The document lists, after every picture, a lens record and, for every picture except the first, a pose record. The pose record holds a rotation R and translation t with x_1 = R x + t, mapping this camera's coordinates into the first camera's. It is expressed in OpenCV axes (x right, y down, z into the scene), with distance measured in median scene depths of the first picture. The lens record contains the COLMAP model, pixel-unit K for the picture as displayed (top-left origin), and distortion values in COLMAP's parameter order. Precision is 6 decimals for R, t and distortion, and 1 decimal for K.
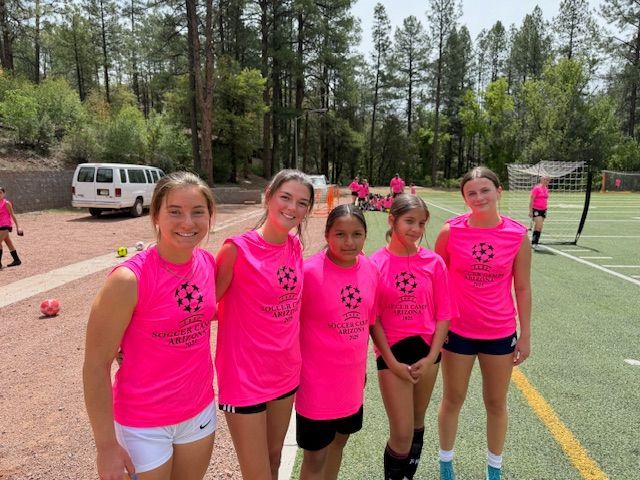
lens RADIAL K [[946.1, 0, 320.0], [0, 946.1, 240.0], [0, 0, 1]] dist [0.017106, 0.001302]
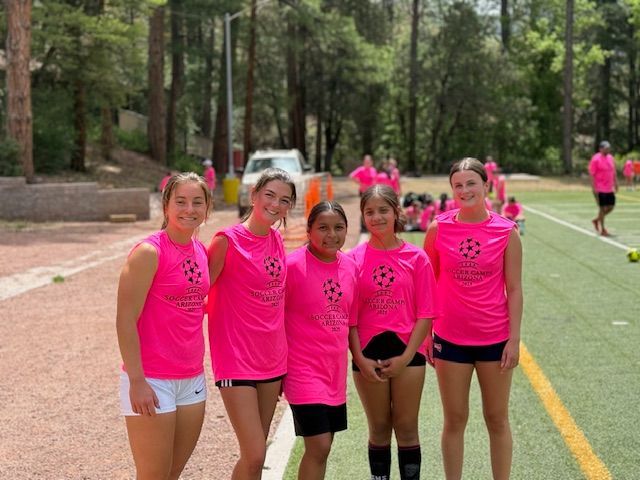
lens RADIAL K [[501.4, 0, 320.0], [0, 501.4, 240.0], [0, 0, 1]] dist [-0.048730, -0.005209]
pose [[0.999519, -0.014268, 0.027547, 0.007831], [0.012689, 0.998313, 0.056653, -0.041607], [-0.028309, -0.056277, 0.998014, 0.772099]]
